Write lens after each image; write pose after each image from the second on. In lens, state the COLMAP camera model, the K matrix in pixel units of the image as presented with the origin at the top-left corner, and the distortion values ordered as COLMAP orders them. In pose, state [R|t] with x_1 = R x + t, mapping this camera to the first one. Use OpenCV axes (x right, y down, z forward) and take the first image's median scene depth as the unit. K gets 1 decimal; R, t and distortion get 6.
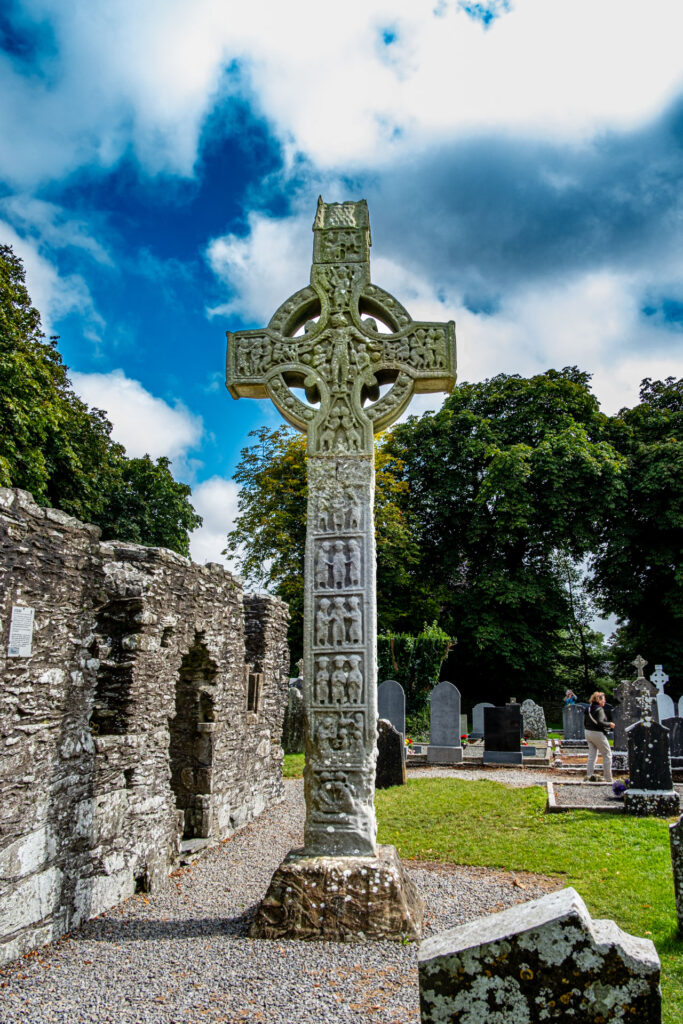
lens RADIAL K [[743.1, 0, 342.0], [0, 743.1, 468.4], [0, 0, 1]] dist [0.003214, 0.001660]
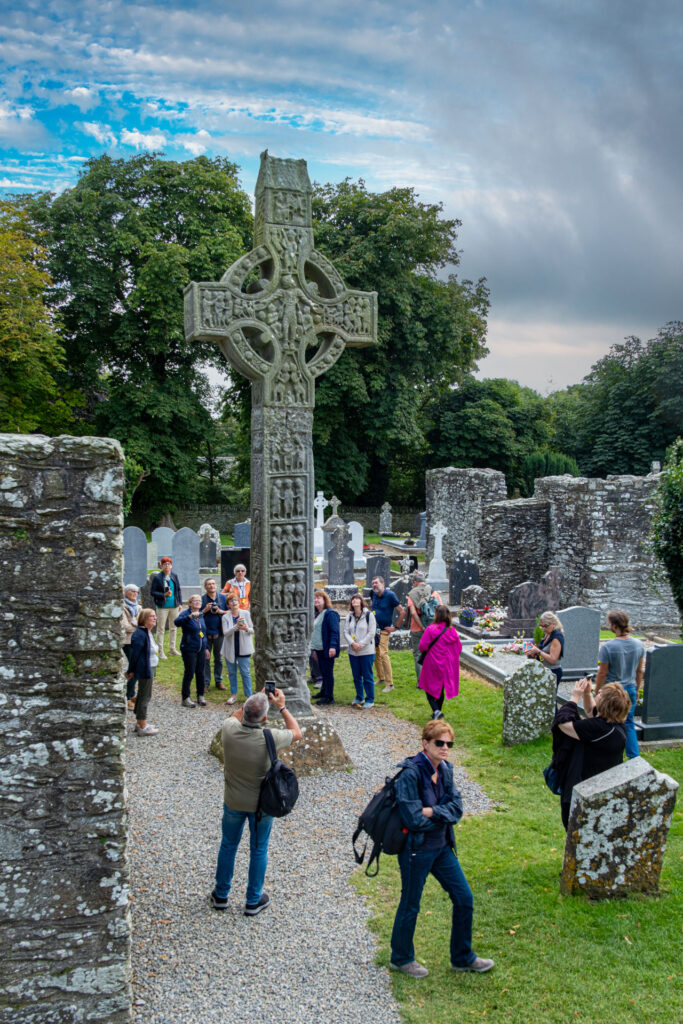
lens RADIAL K [[743.1, 0, 342.0], [0, 743.1, 468.4], [0, 0, 1]] dist [0.003214, 0.001660]
pose [[0.923507, 0.029674, 0.382431, -0.387658], [-0.112196, 0.974298, 0.195335, -0.166902], [-0.366806, -0.223301, 0.903100, -0.129732]]
